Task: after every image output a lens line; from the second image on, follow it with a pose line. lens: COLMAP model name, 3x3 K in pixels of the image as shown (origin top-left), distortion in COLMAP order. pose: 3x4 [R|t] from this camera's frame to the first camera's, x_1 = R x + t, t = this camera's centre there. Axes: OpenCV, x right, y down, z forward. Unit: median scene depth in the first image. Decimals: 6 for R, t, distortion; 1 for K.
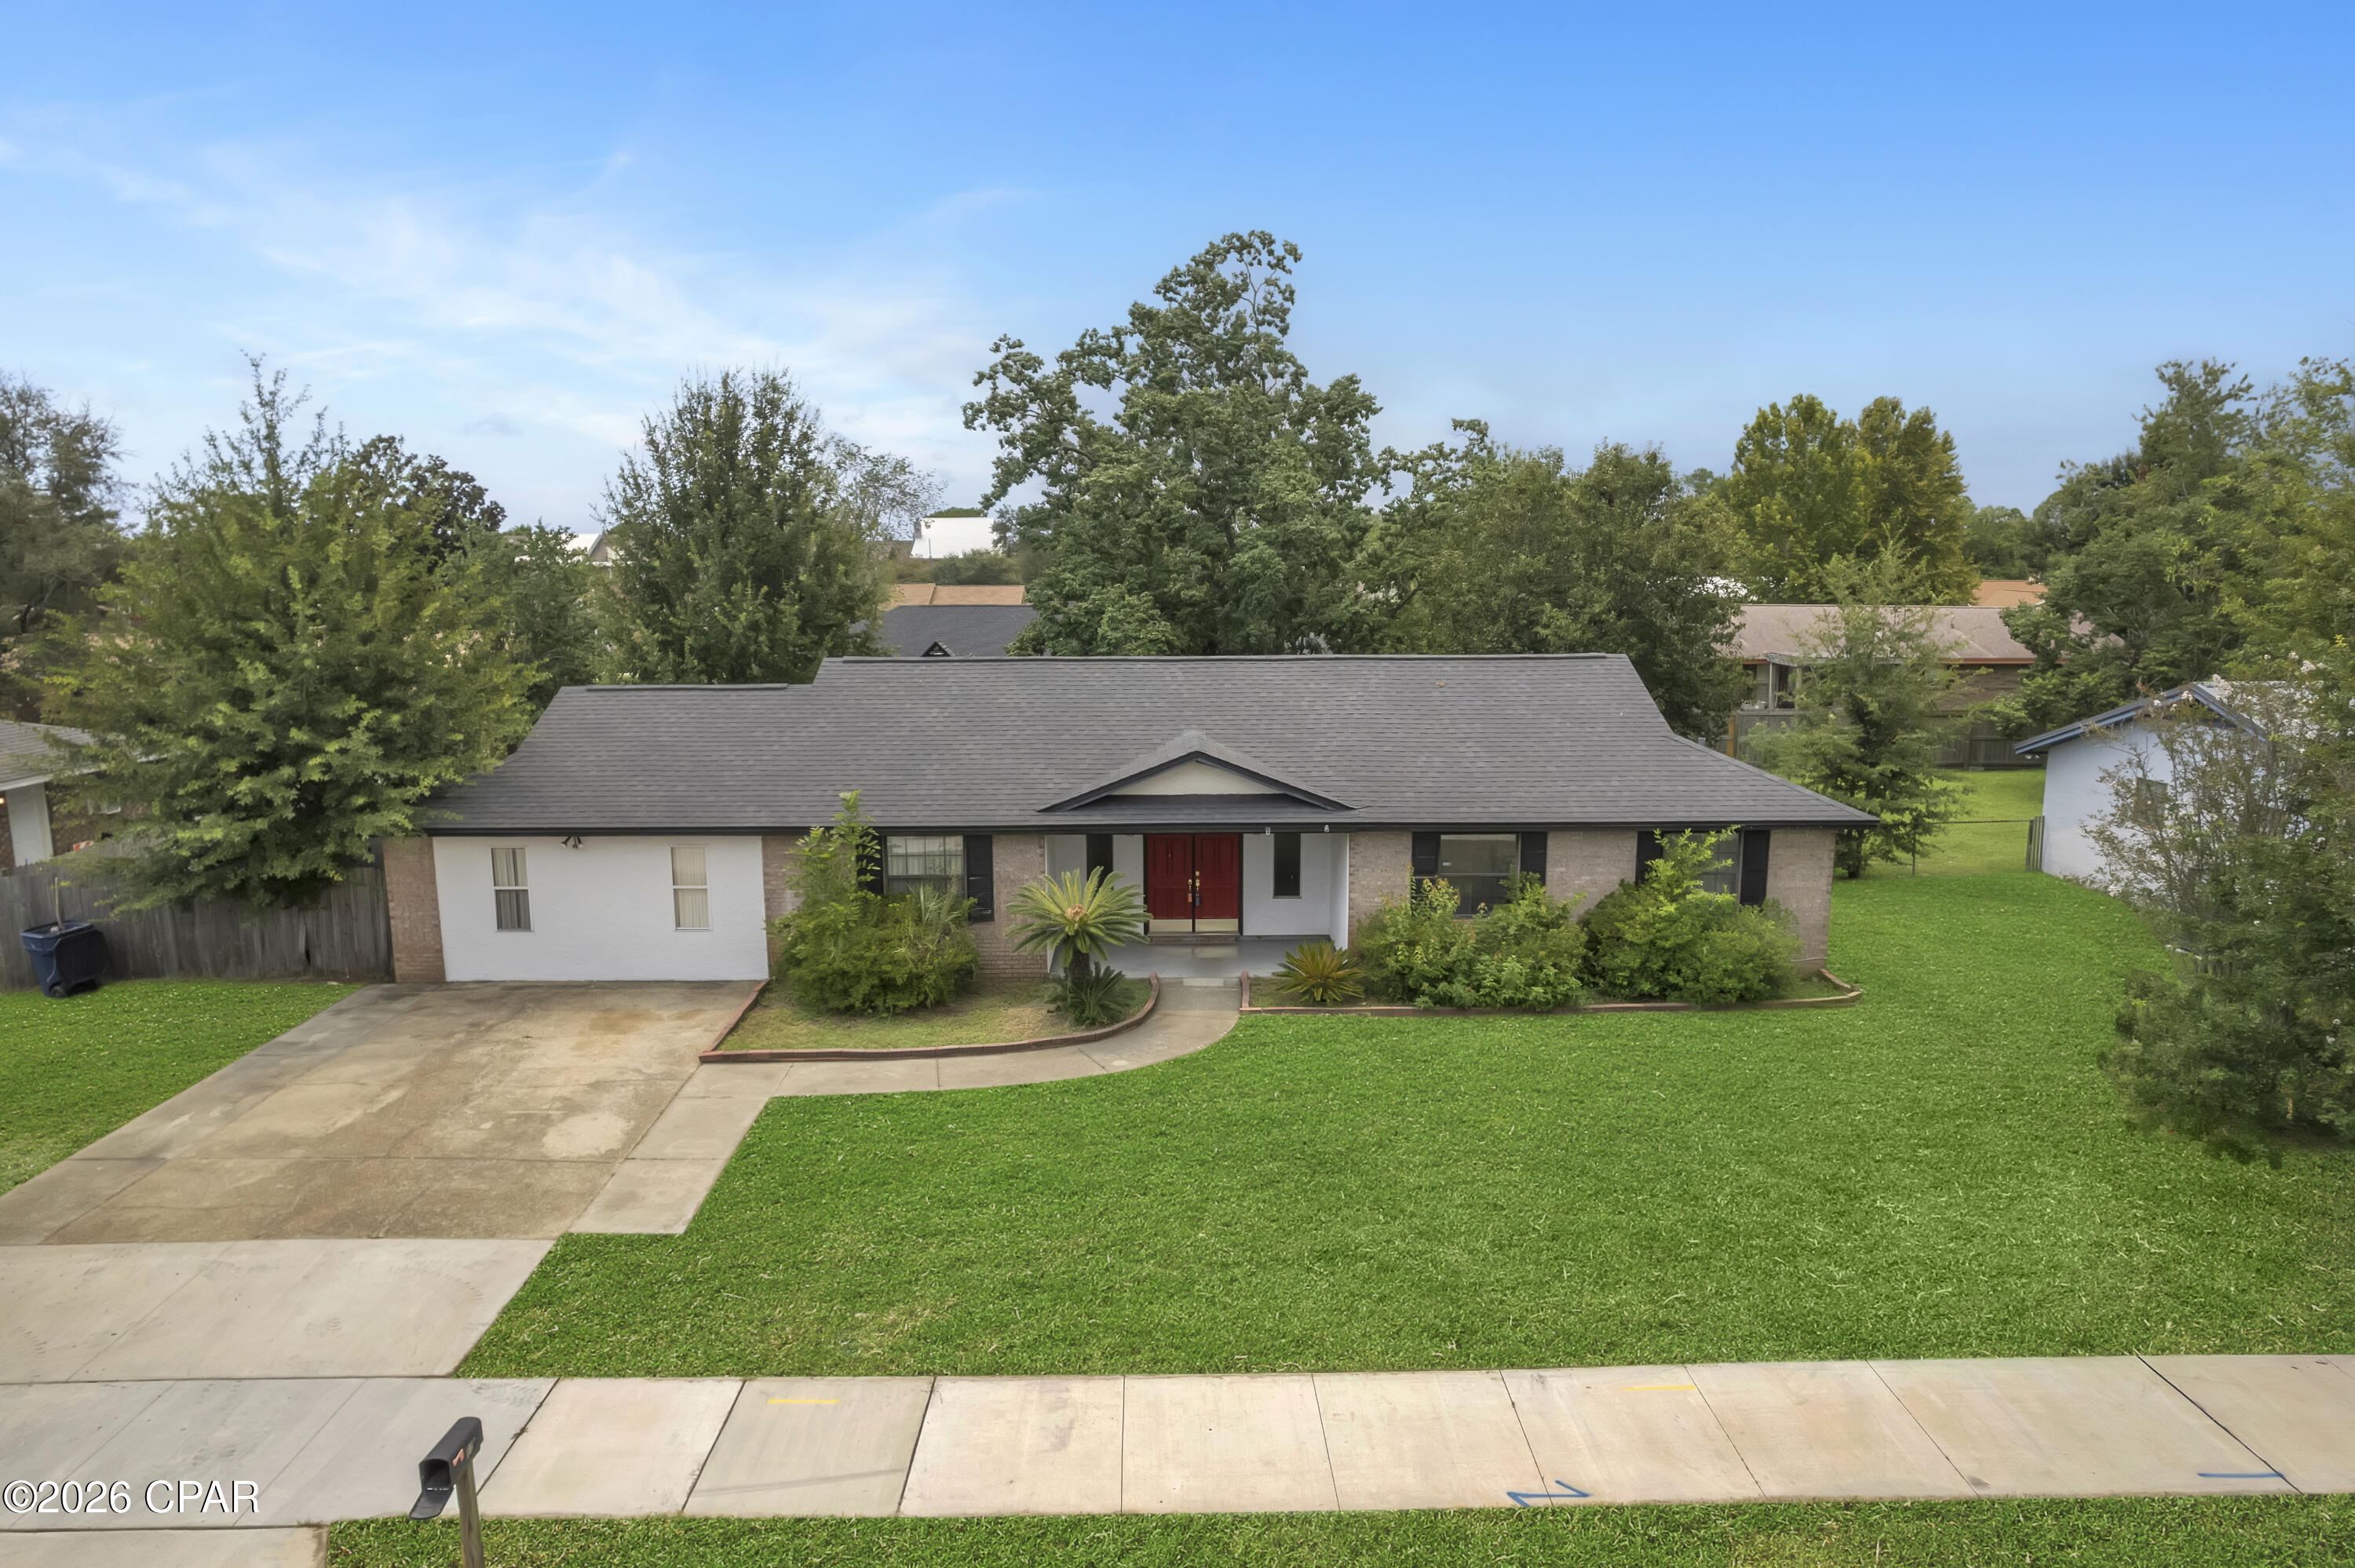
lens RADIAL K [[1467.5, 0, 1177.5], [0, 1467.5, 784.0], [0, 0, 1]] dist [-0.037691, -0.000454]
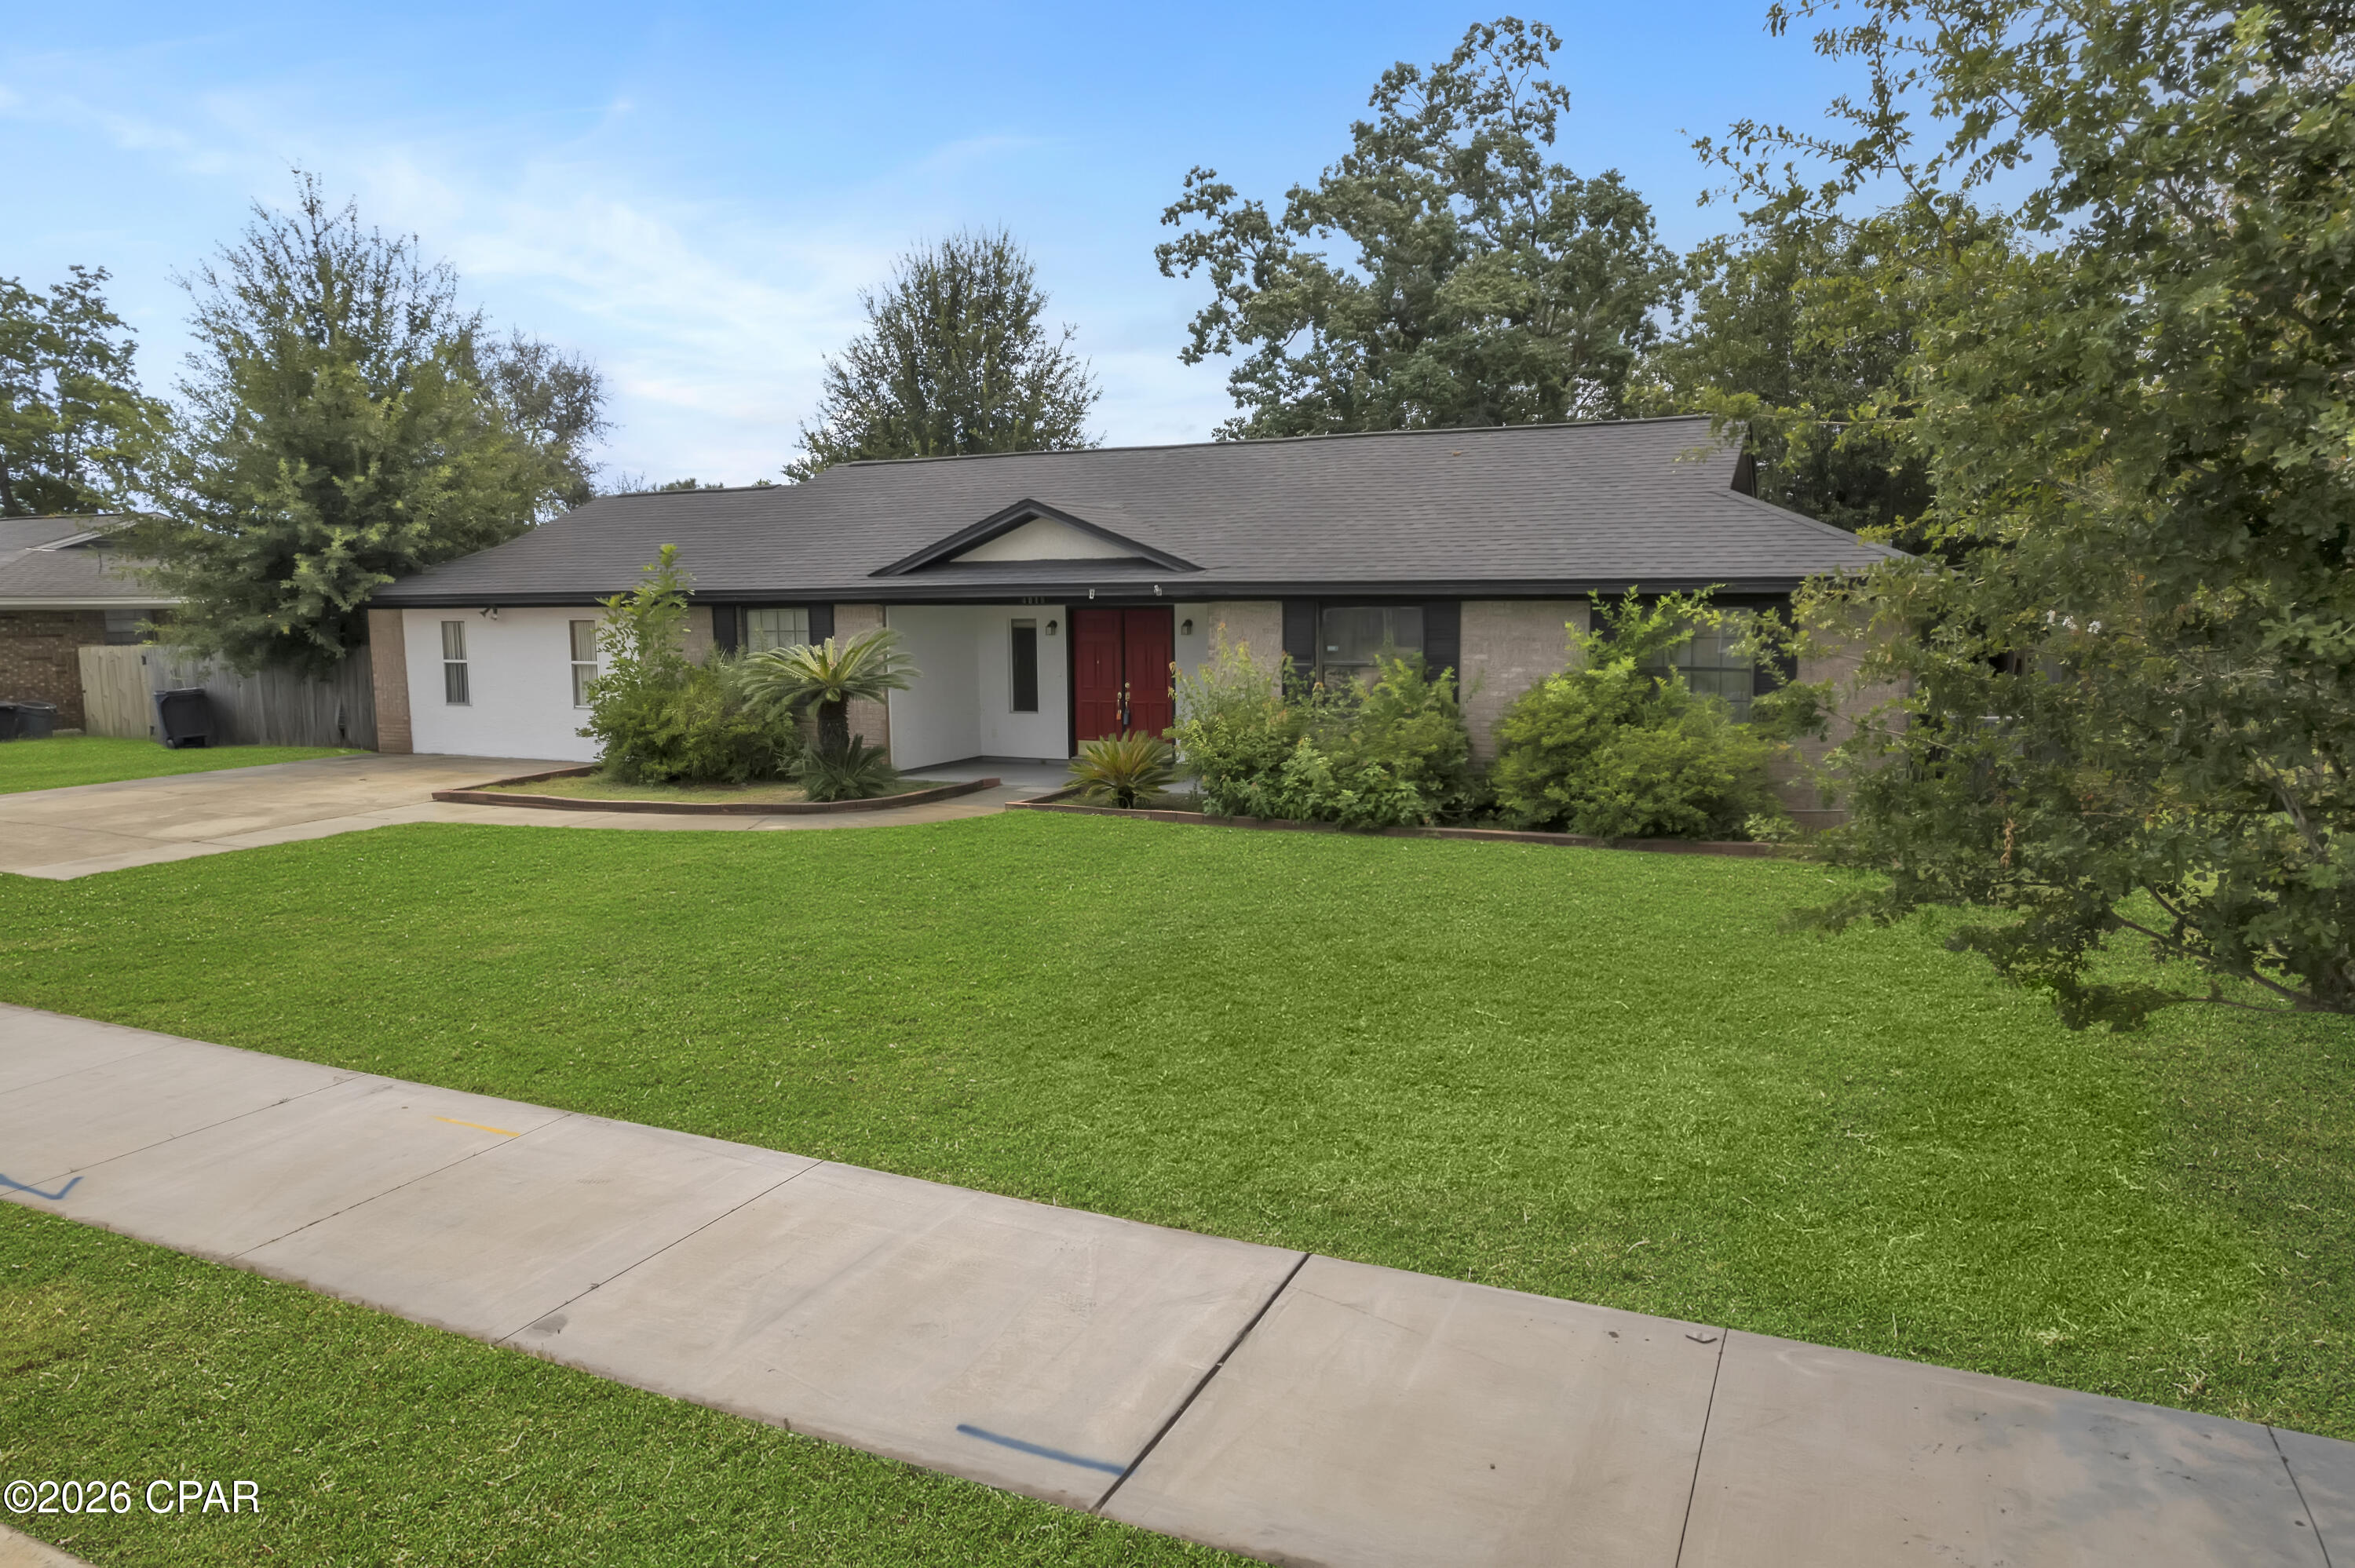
lens RADIAL K [[1467.5, 0, 1177.5], [0, 1467.5, 784.0], [0, 0, 1]] dist [-0.037691, -0.000454]
pose [[0.904267, 0.052135, -0.423773, 0.436818], [-0.062781, 0.997965, -0.011188, 0.138188], [0.422327, 0.036722, 0.905700, 0.299638]]
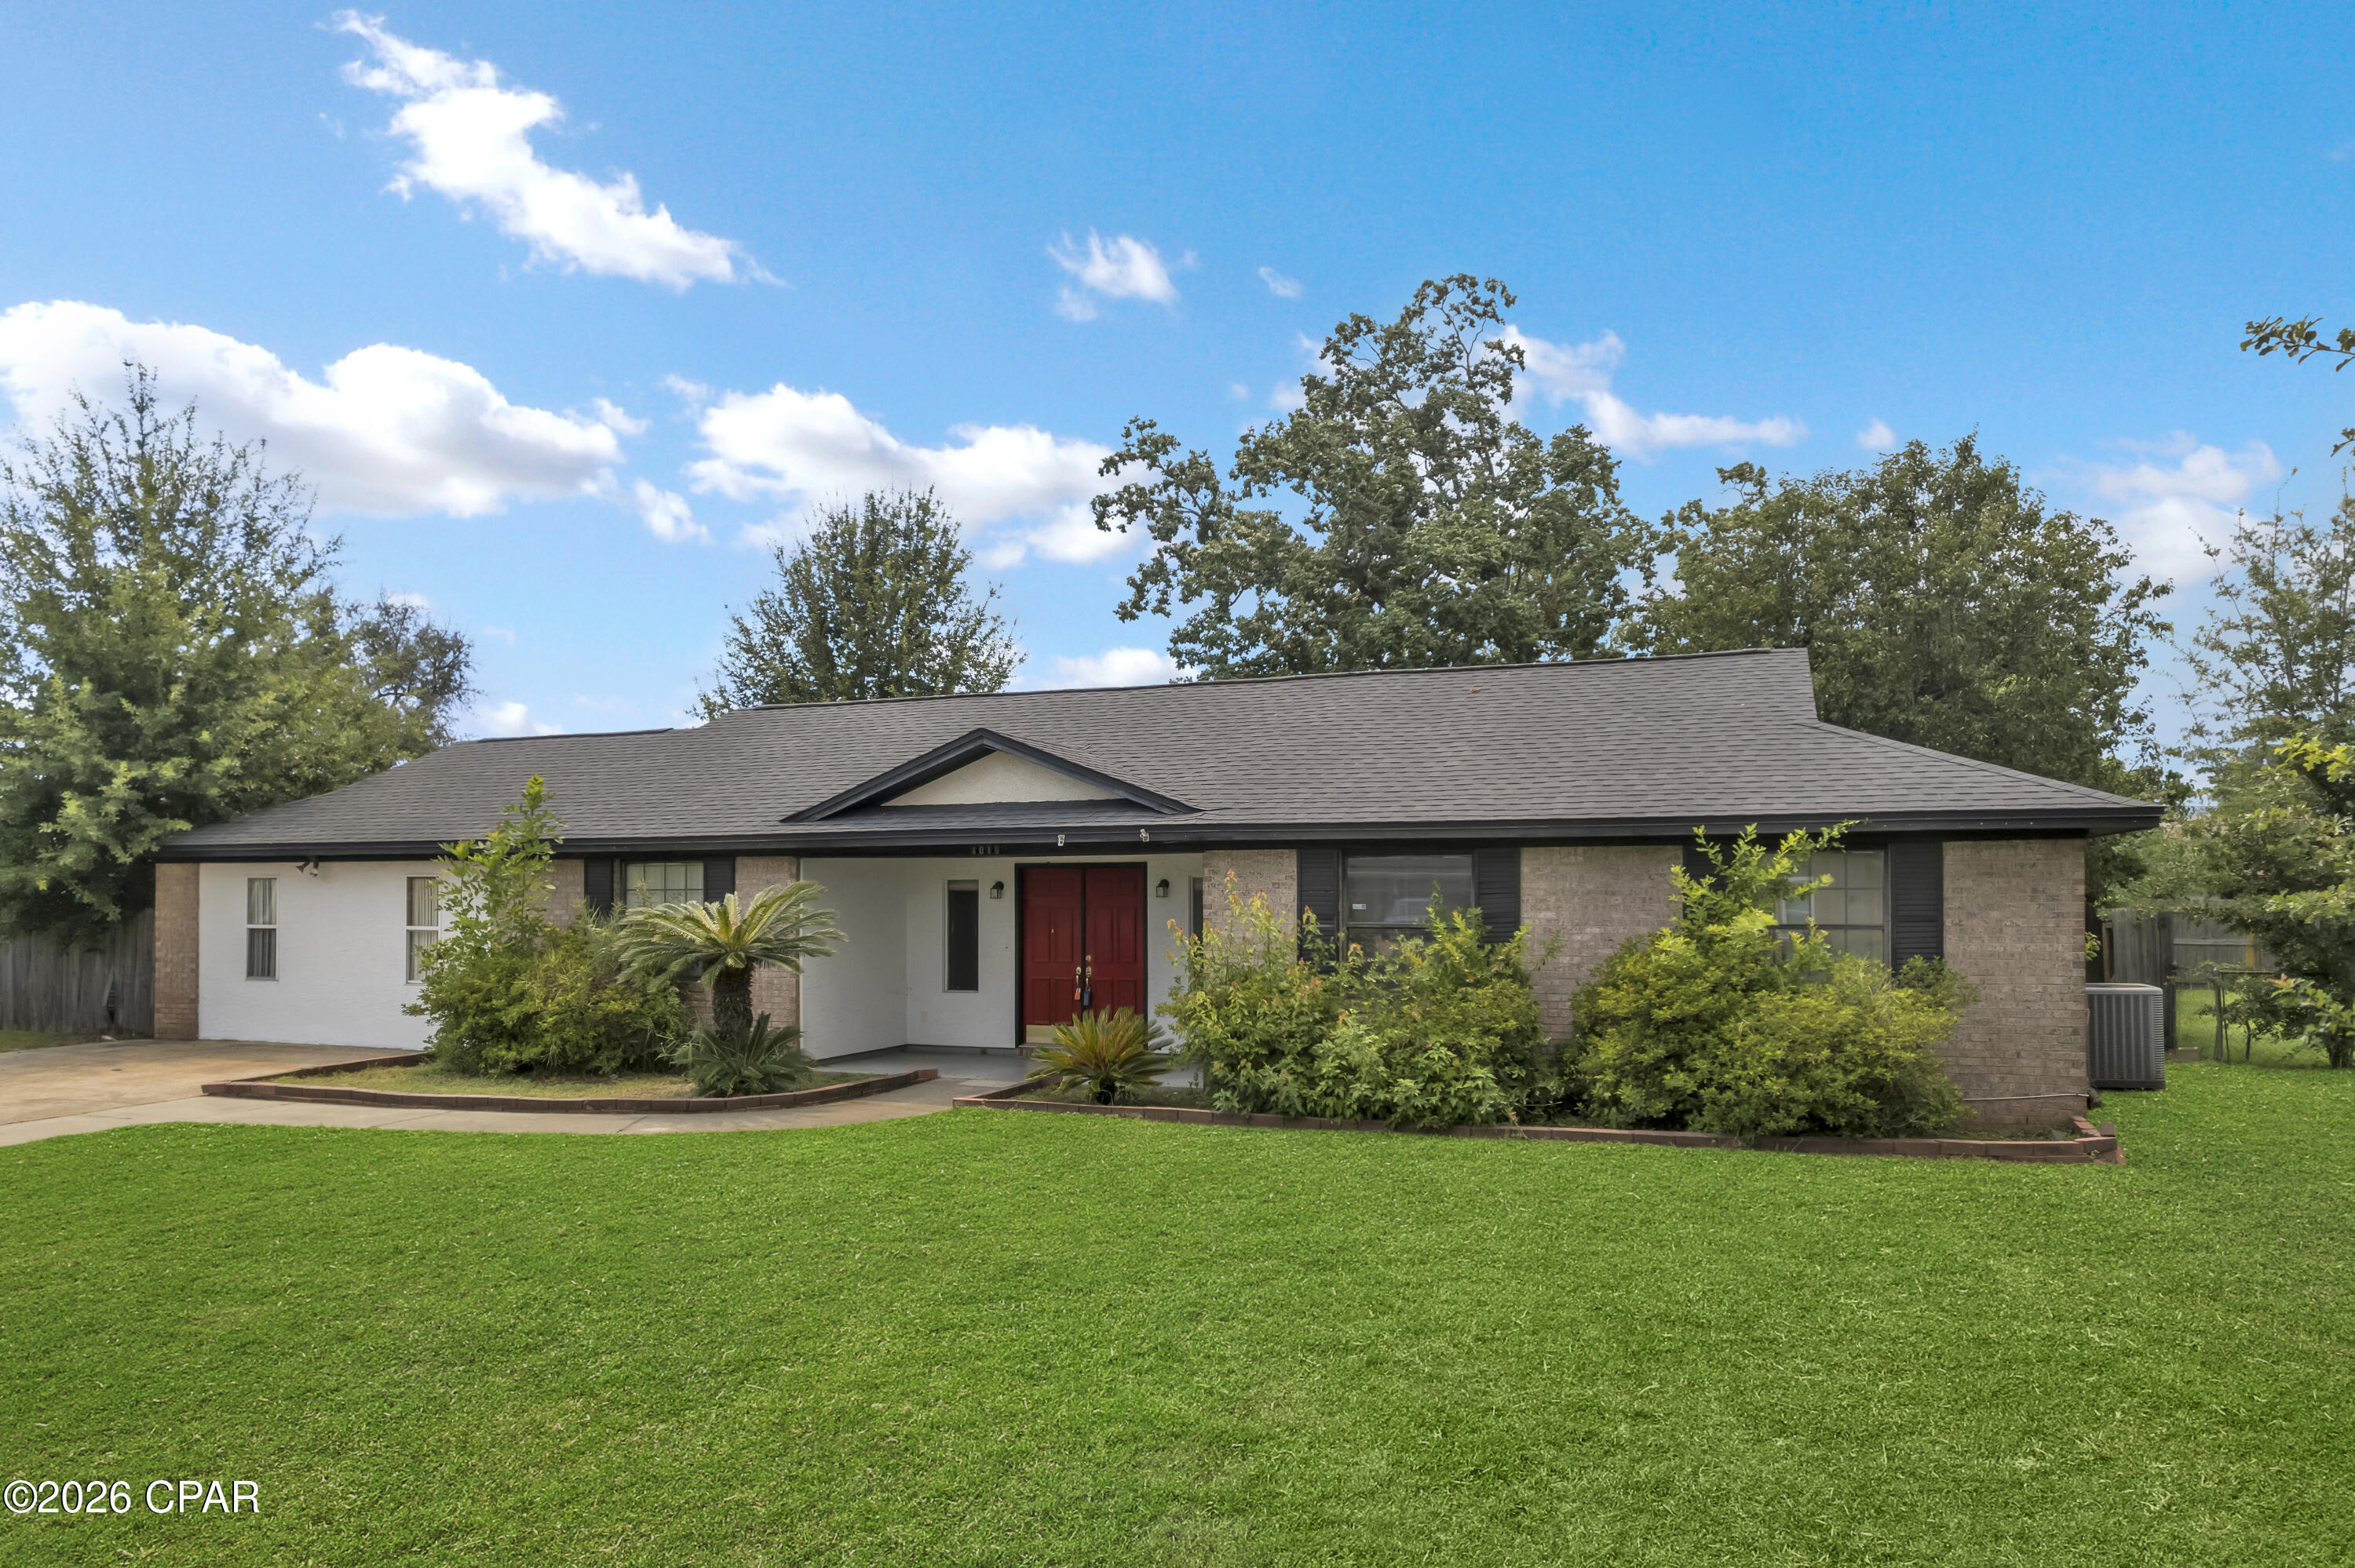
lens RADIAL K [[1507.9, 0, 1180.1], [0, 1507.9, 858.0], [0, 0, 1]] dist [-0.059052, 0.043572]
pose [[0.933303, -0.005466, -0.359047, 0.343025], [-0.058700, 0.984112, -0.167566, 0.145687], [0.354258, 0.177466, 0.918154, 0.402068]]
